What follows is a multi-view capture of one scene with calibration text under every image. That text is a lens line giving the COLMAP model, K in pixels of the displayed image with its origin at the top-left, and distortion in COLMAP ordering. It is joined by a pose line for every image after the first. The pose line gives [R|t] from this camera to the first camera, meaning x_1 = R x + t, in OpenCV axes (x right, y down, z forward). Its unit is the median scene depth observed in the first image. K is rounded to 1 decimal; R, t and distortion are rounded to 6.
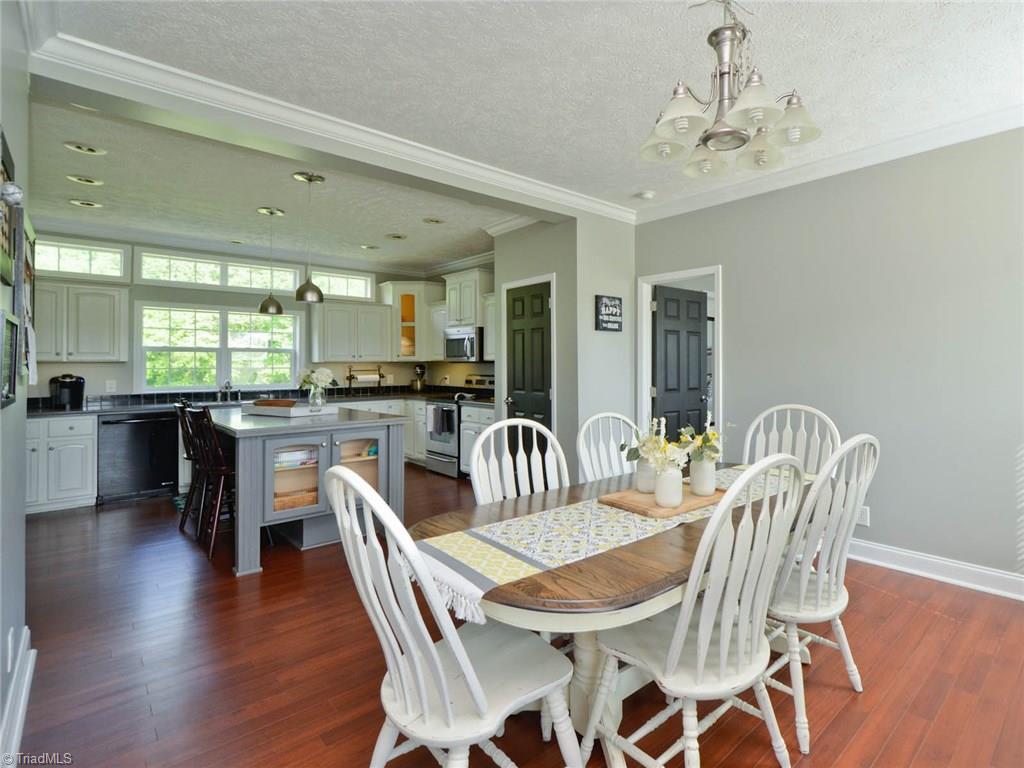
lens RADIAL K [[521.1, 0, 576.4], [0, 521.1, 359.2], [0, 0, 1]] dist [0.010128, -0.009284]
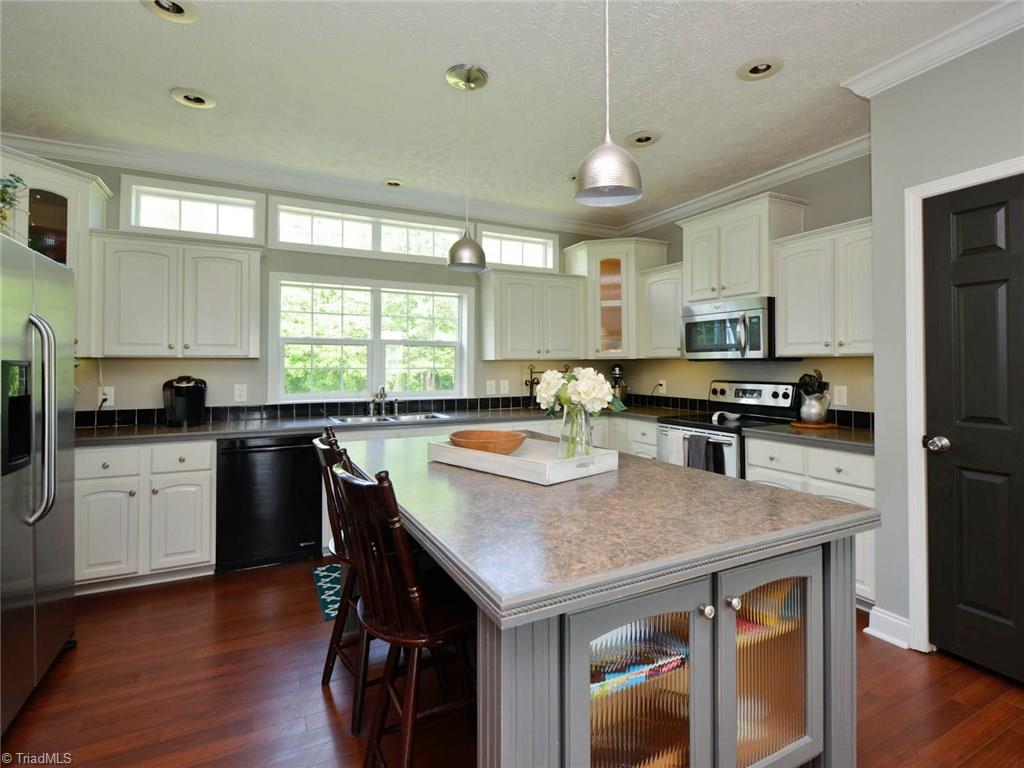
lens RADIAL K [[521.1, 0, 502.7], [0, 521.1, 360.8], [0, 0, 1]] dist [0.010128, -0.009284]
pose [[0.949190, -0.000072, -0.314704, -0.288709], [0.000705, 0.999998, 0.001896, 0.006266], [0.314703, -0.002021, 0.949188, 0.381424]]
